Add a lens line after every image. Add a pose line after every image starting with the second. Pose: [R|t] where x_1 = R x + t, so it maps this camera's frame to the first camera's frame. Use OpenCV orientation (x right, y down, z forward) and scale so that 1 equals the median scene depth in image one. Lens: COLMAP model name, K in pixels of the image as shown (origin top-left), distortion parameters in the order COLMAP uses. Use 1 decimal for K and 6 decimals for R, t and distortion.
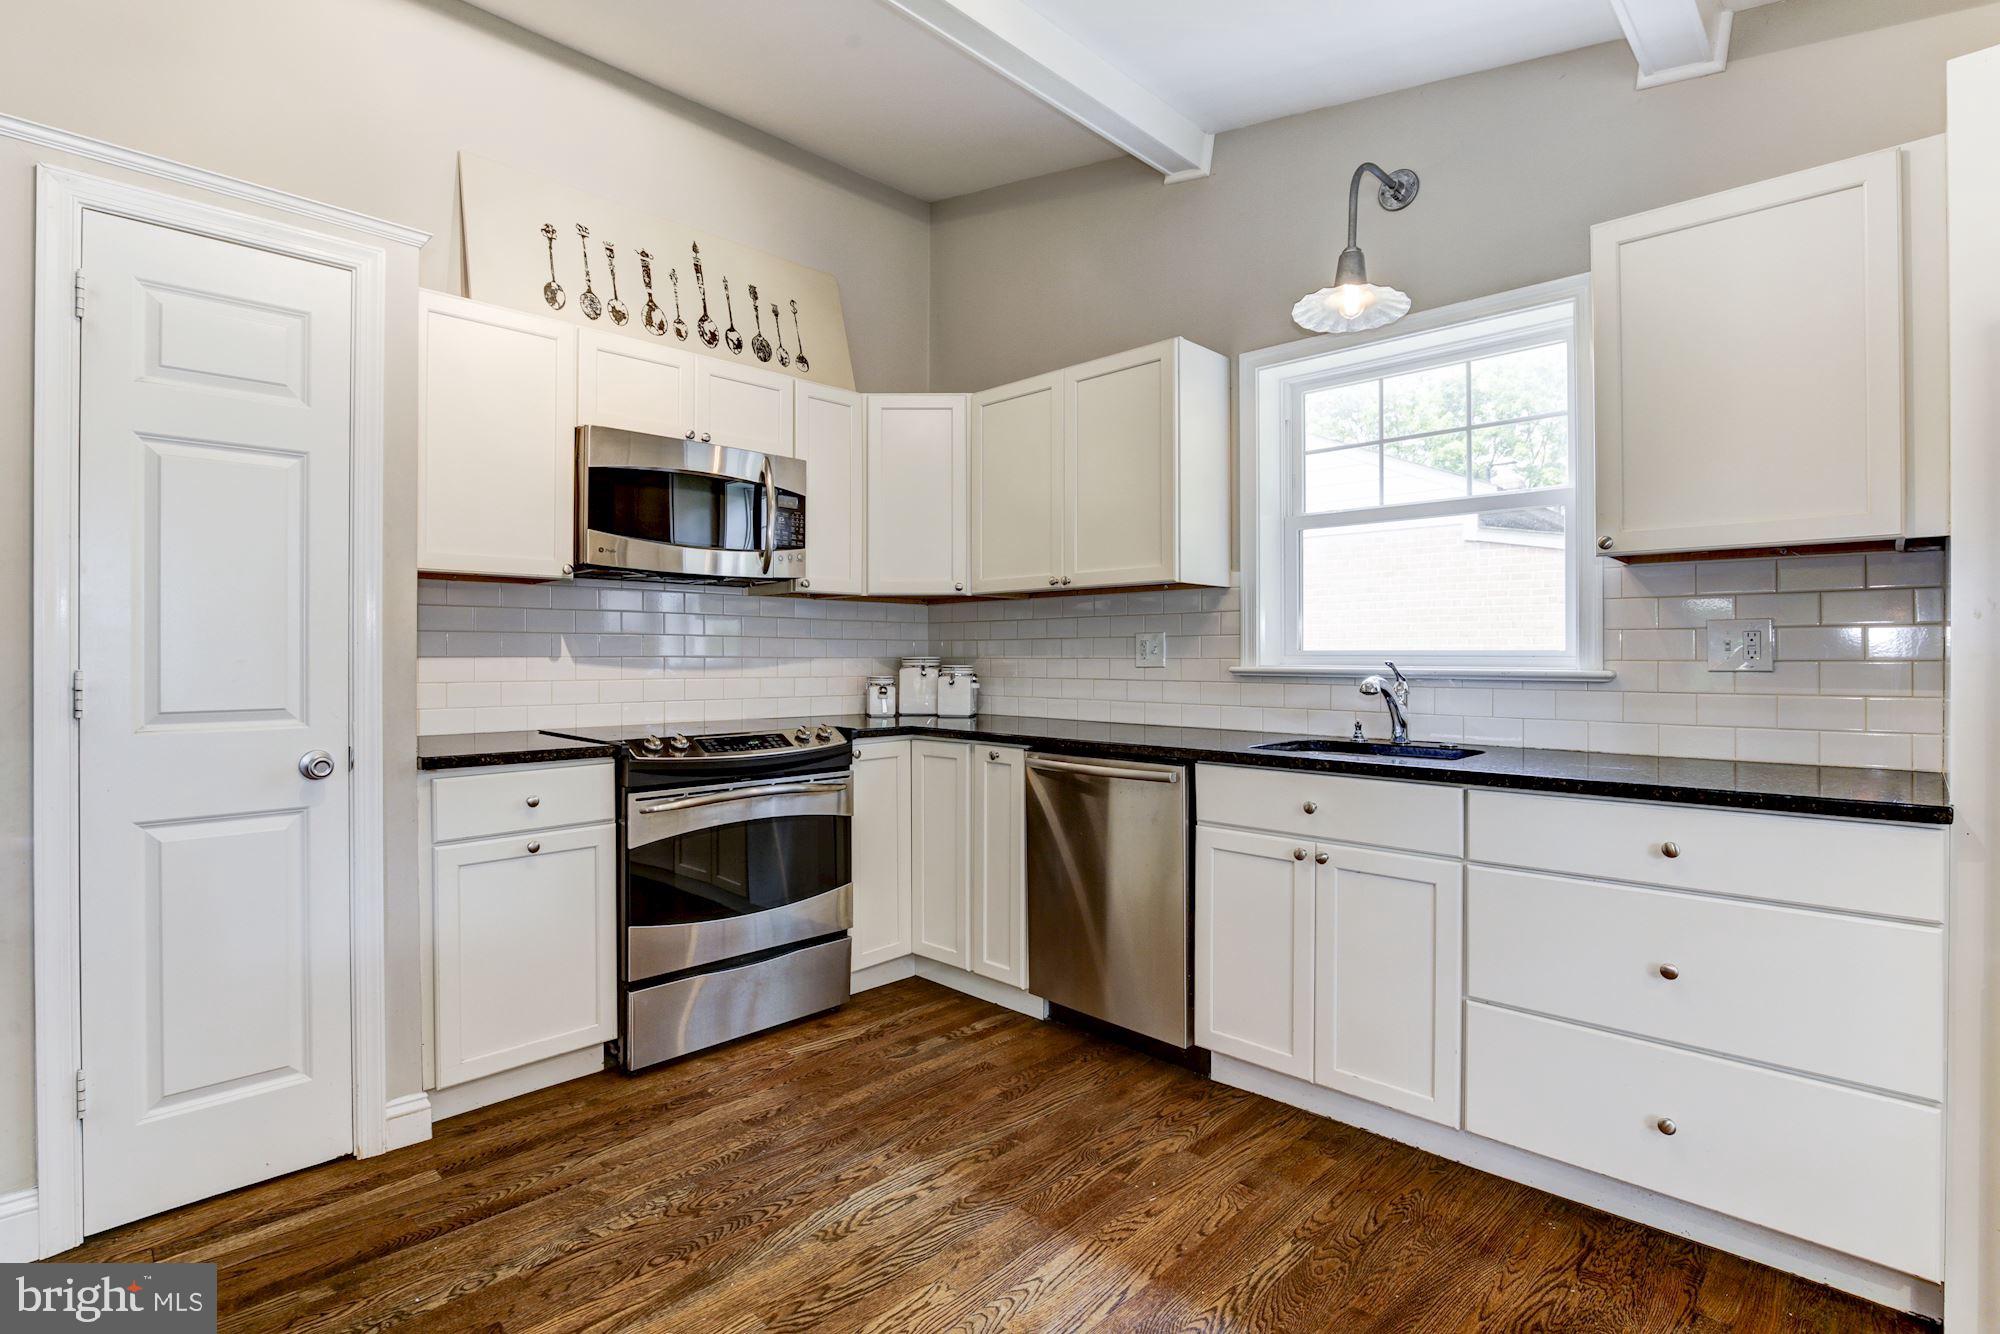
lens RADIAL K [[951.8, 0, 962.2], [0, 951.8, 653.8], [0, 0, 1]] dist [-0.023781, 0.004274]
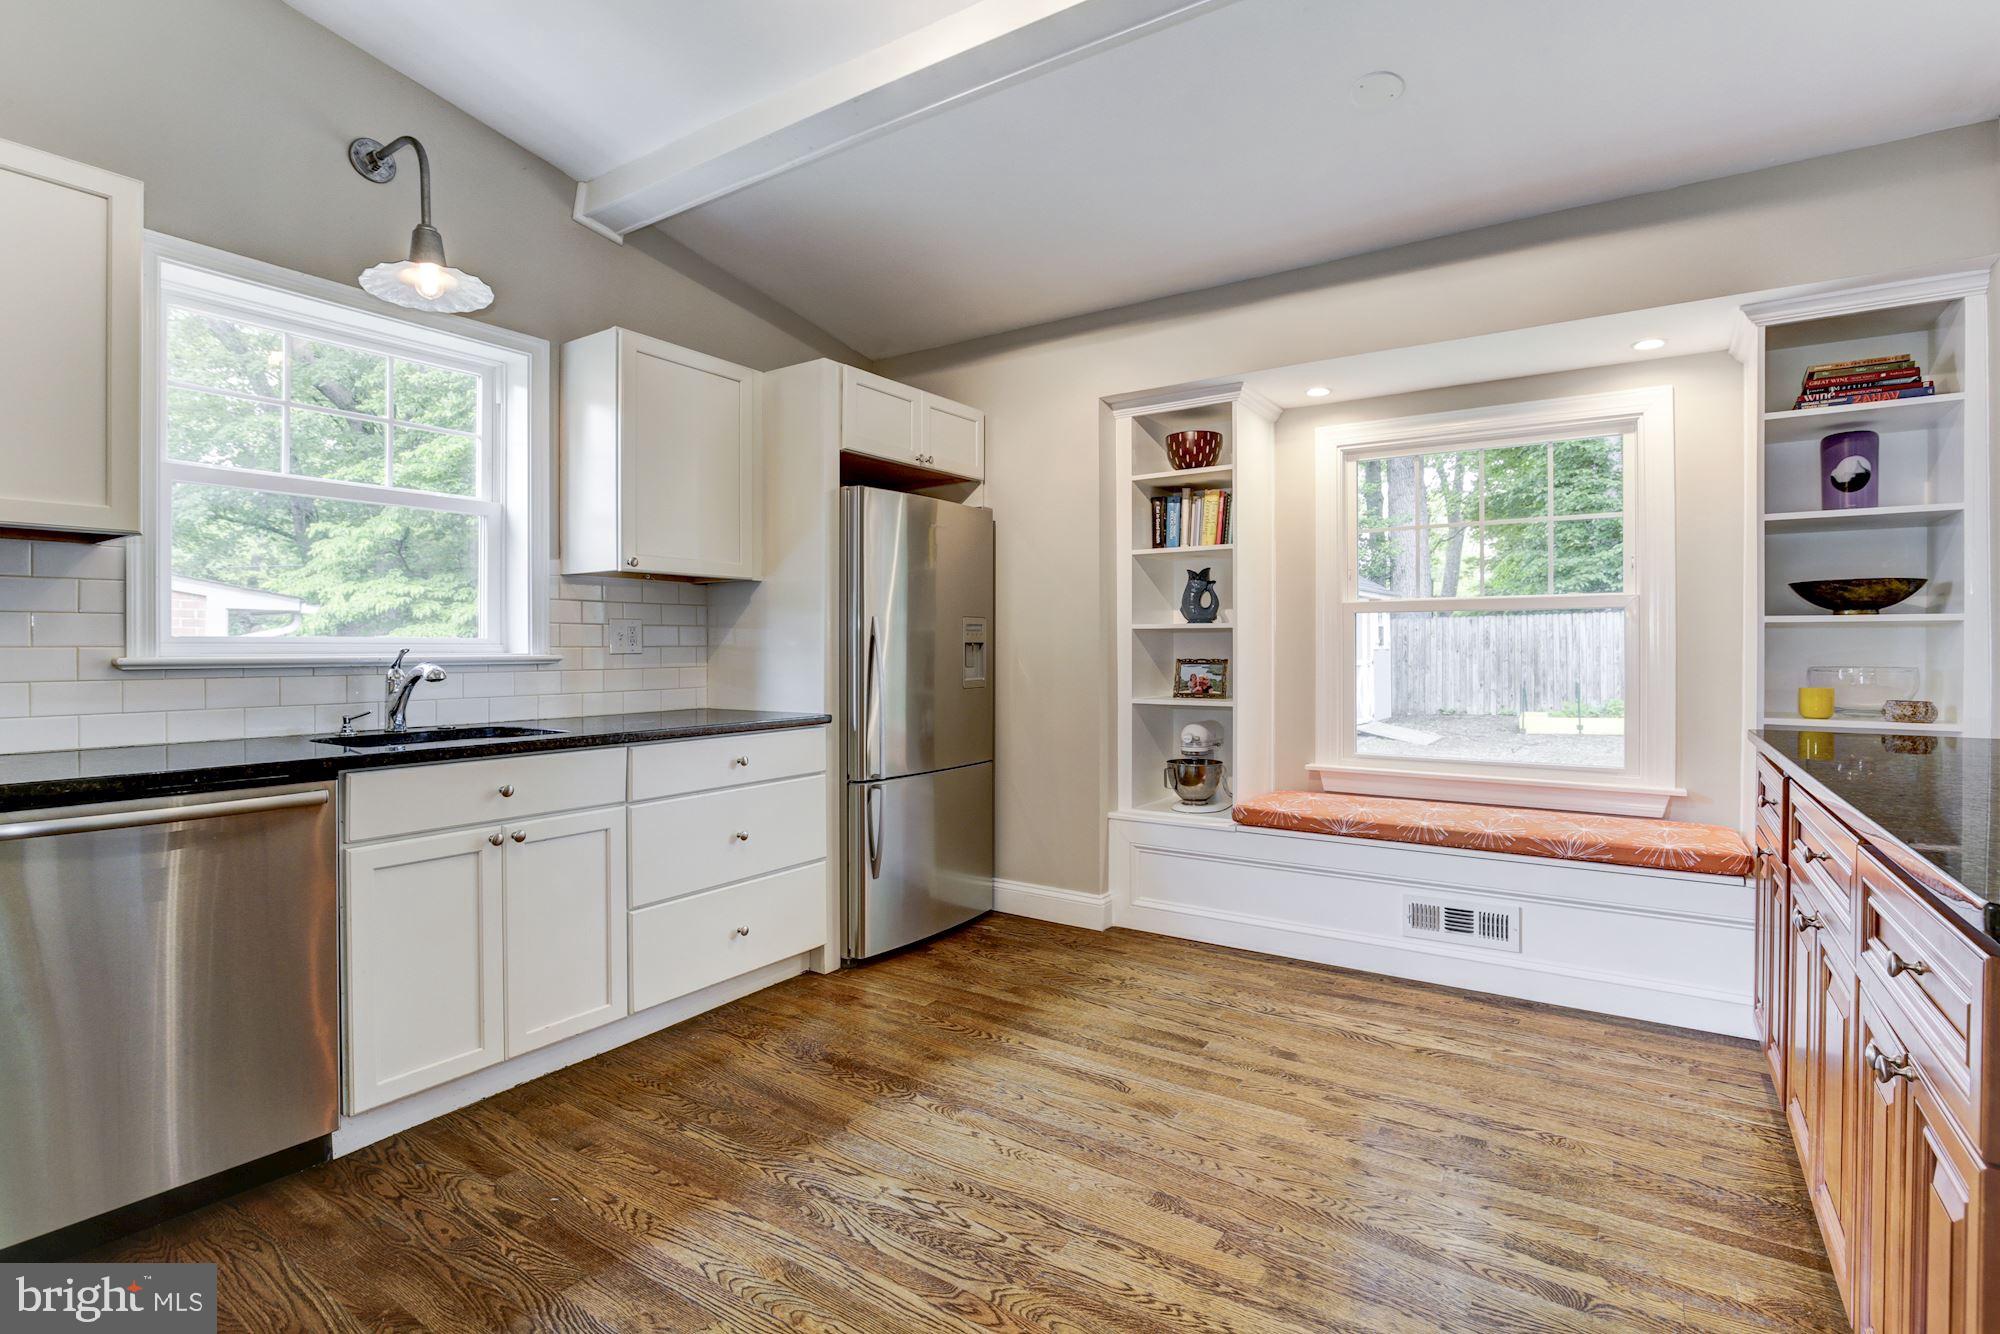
lens RADIAL K [[951.8, 0, 992.1], [0, 951.8, 643.8], [0, 0, 1]] dist [-0.023781, 0.004274]
pose [[-0.185890, 0.002644, 0.982567, -0.728899], [-0.002433, 0.999992, -0.003151, 0.005948], [-0.982568, -0.002976, -0.185882, 0.675022]]
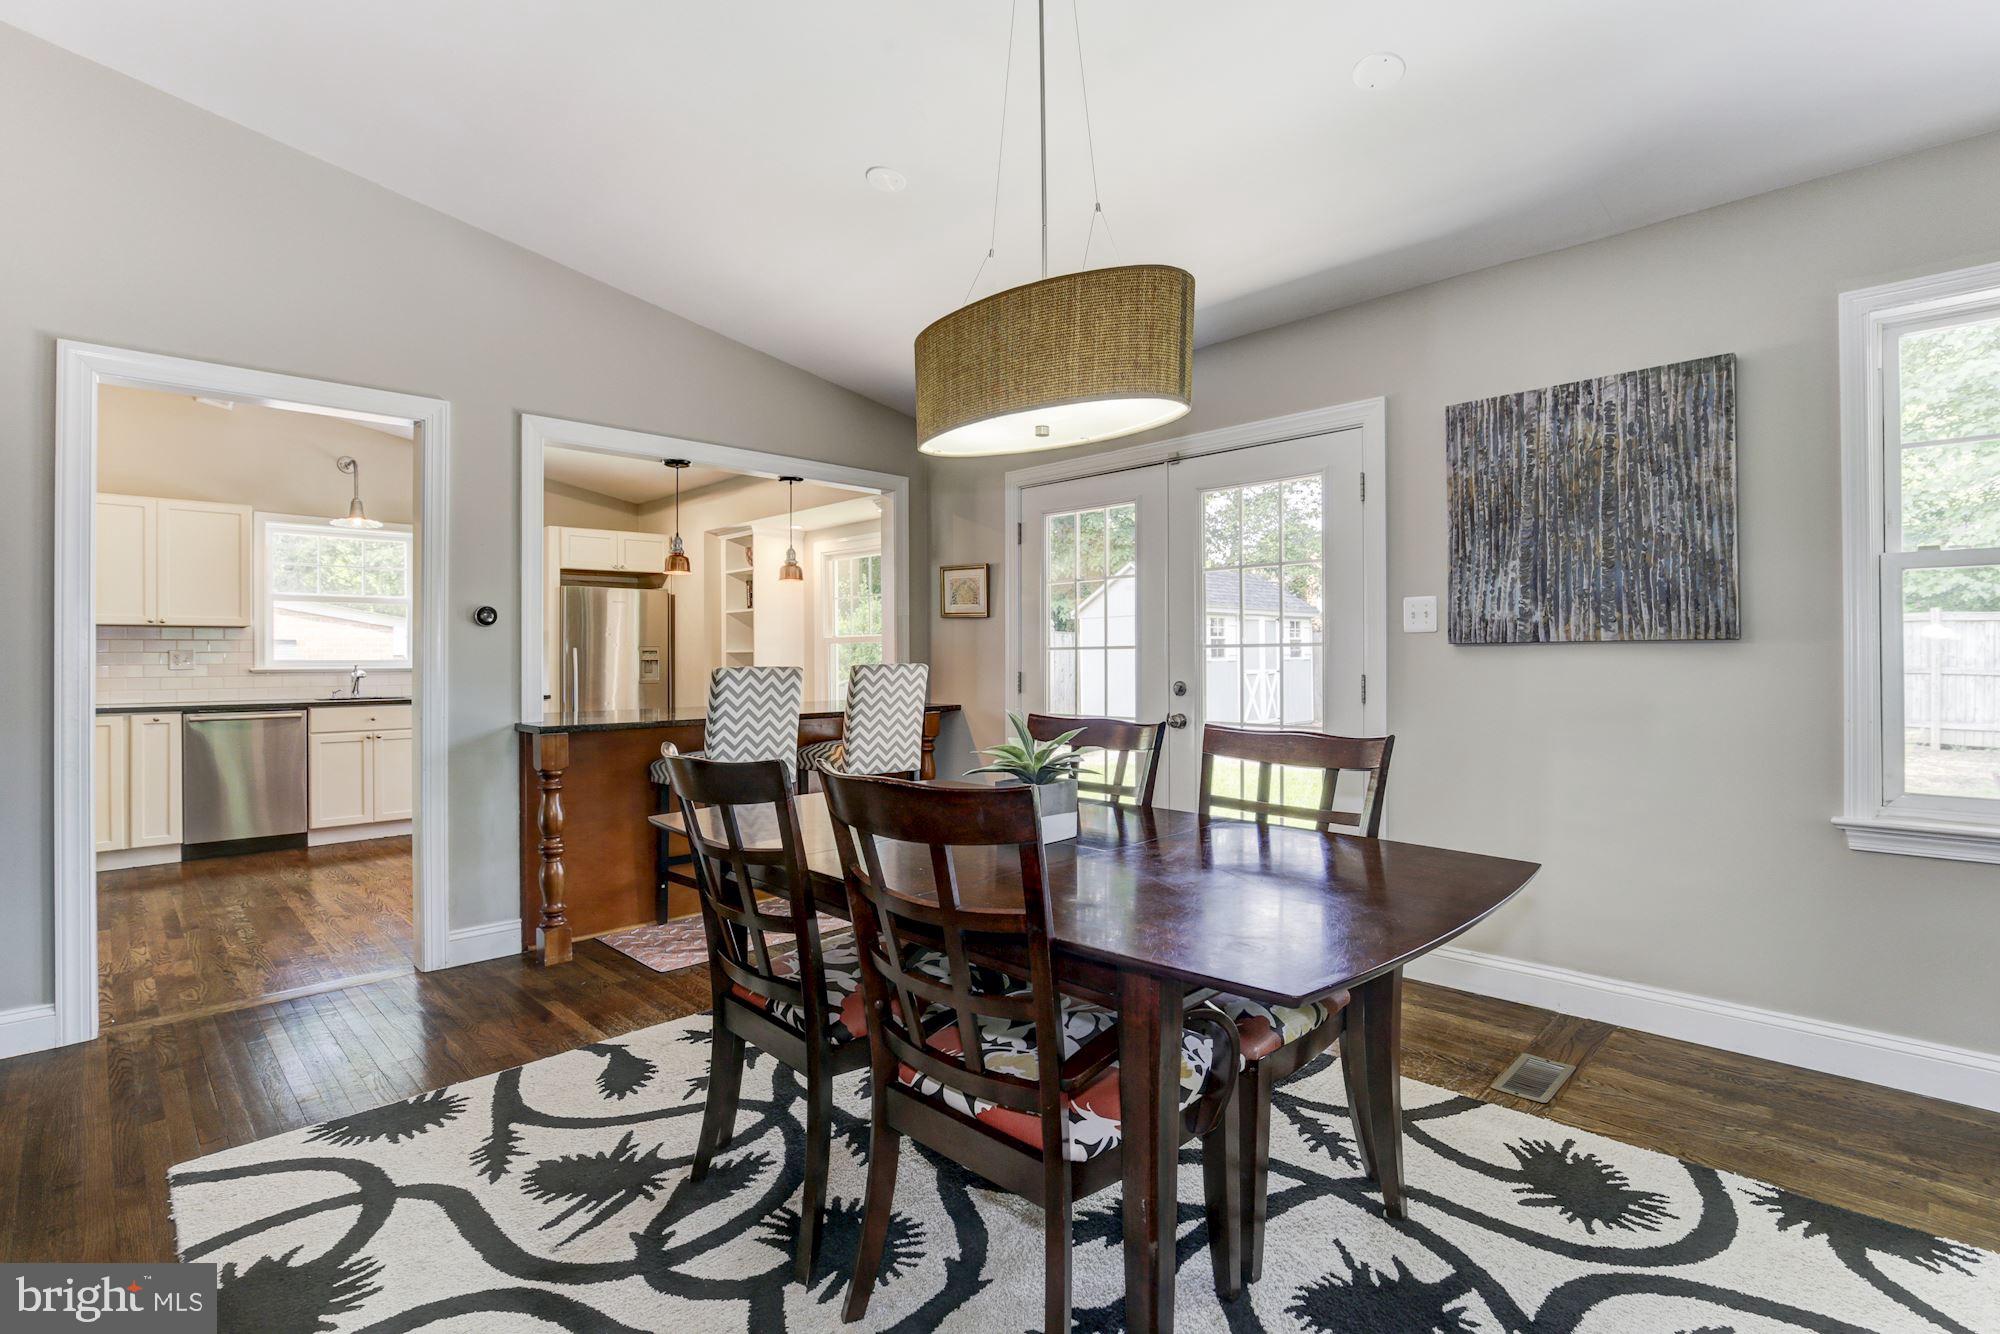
lens RADIAL K [[951.8, 0, 992.2], [0, 951.8, 658.5], [0, 0, 1]] dist [-0.023781, 0.004274]
pose [[0.032630, -0.002540, 0.999464, -2.255209], [0.002153, 0.999995, 0.002471, -0.010540], [-0.999465, 0.002071, 0.032635, -0.848150]]
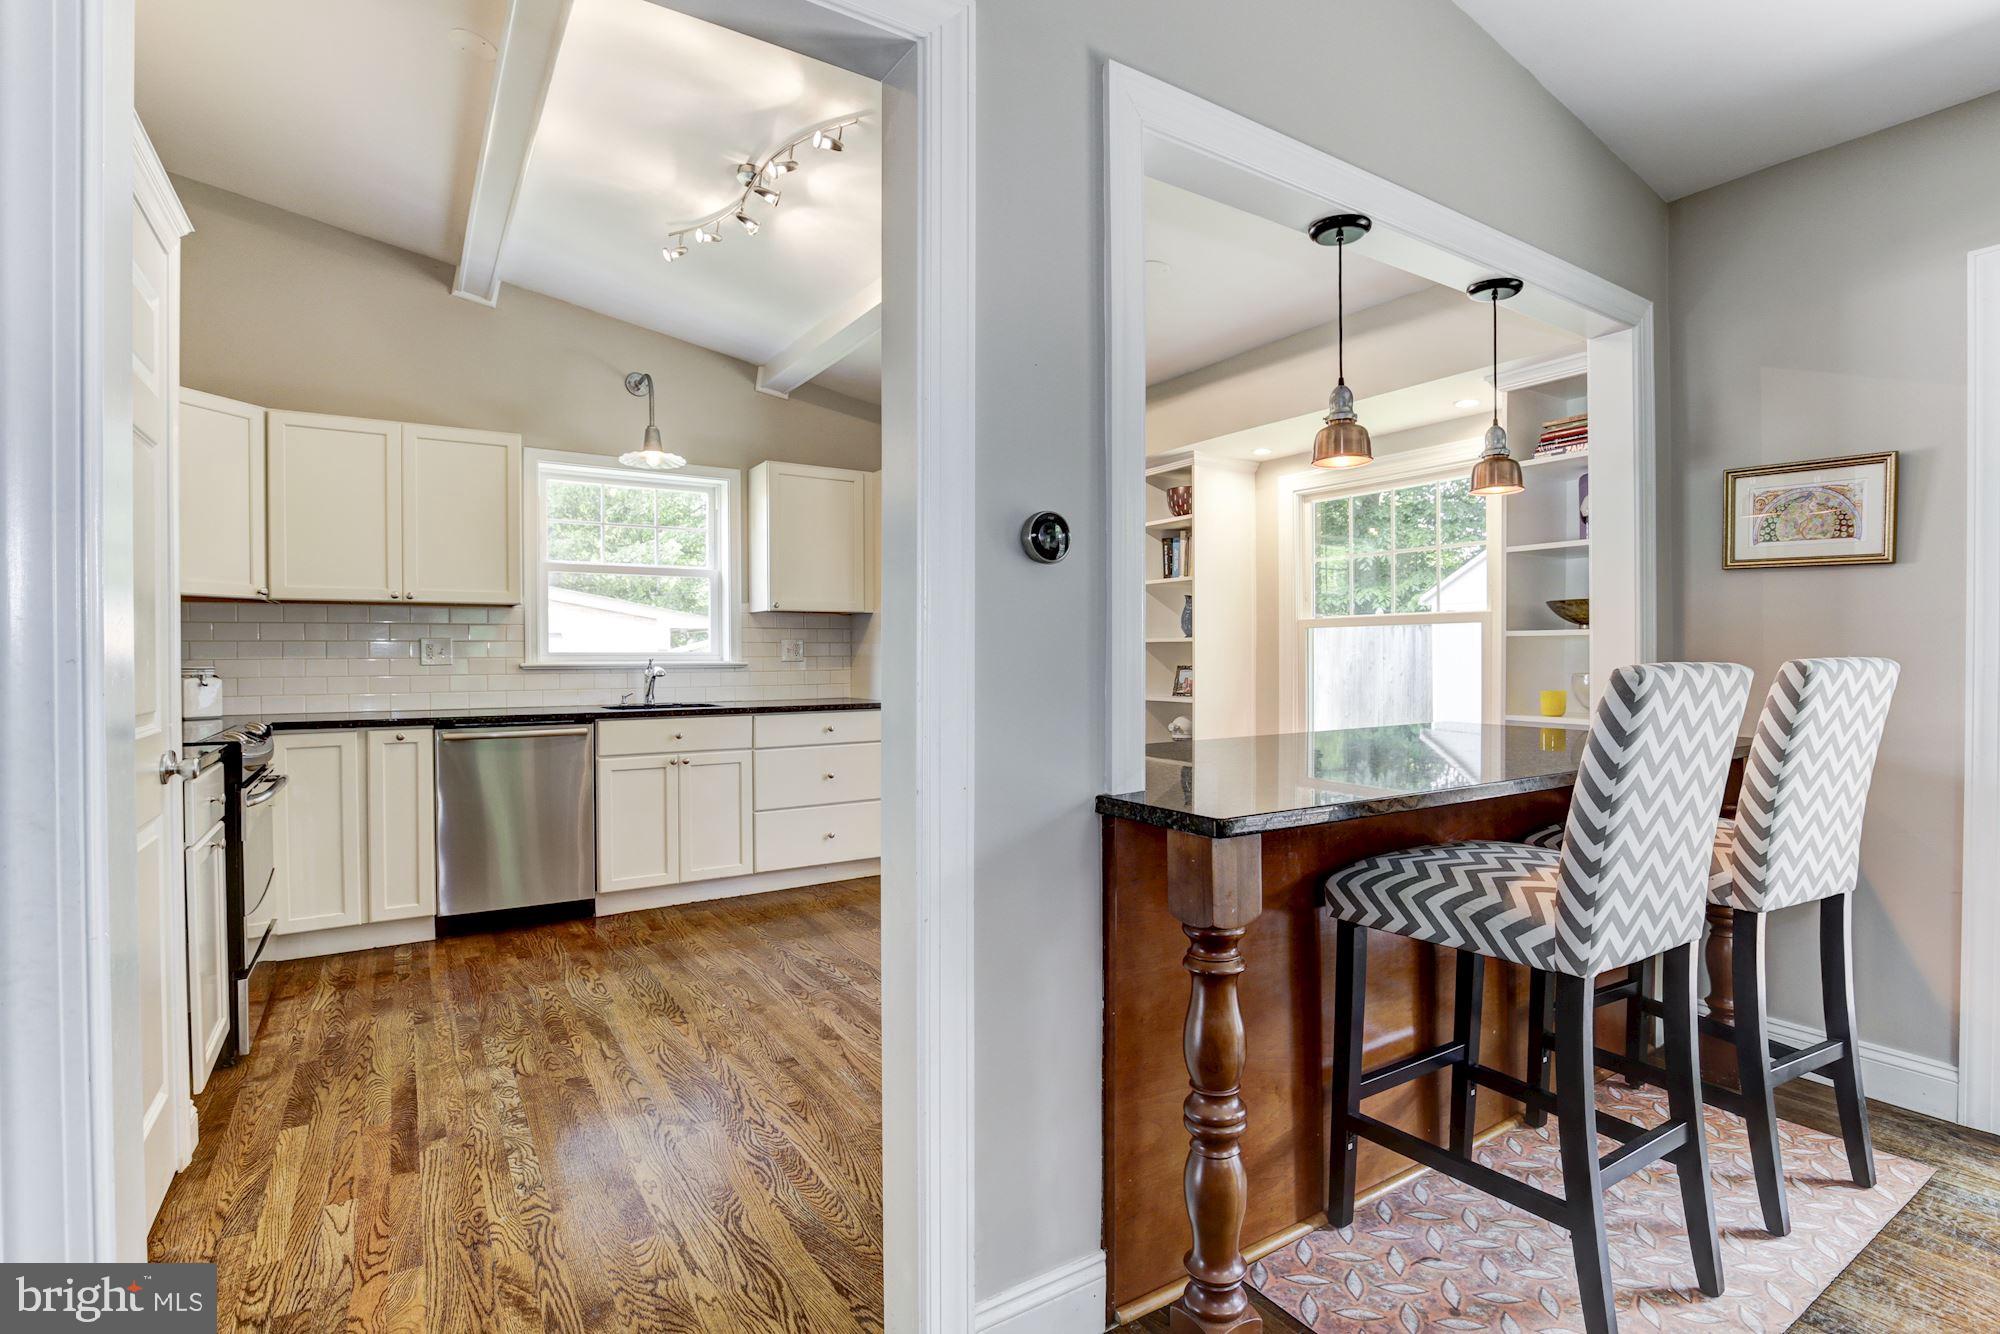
lens RADIAL K [[951.8, 0, 995.4], [0, 951.8, 669.4], [0, 0, 1]] dist [-0.023781, 0.004274]
pose [[0.229422, -0.016471, 0.973188, -1.318302], [0.001111, 0.999861, 0.016660, 0.000132], [-0.973326, -0.002741, 0.229409, -0.044107]]
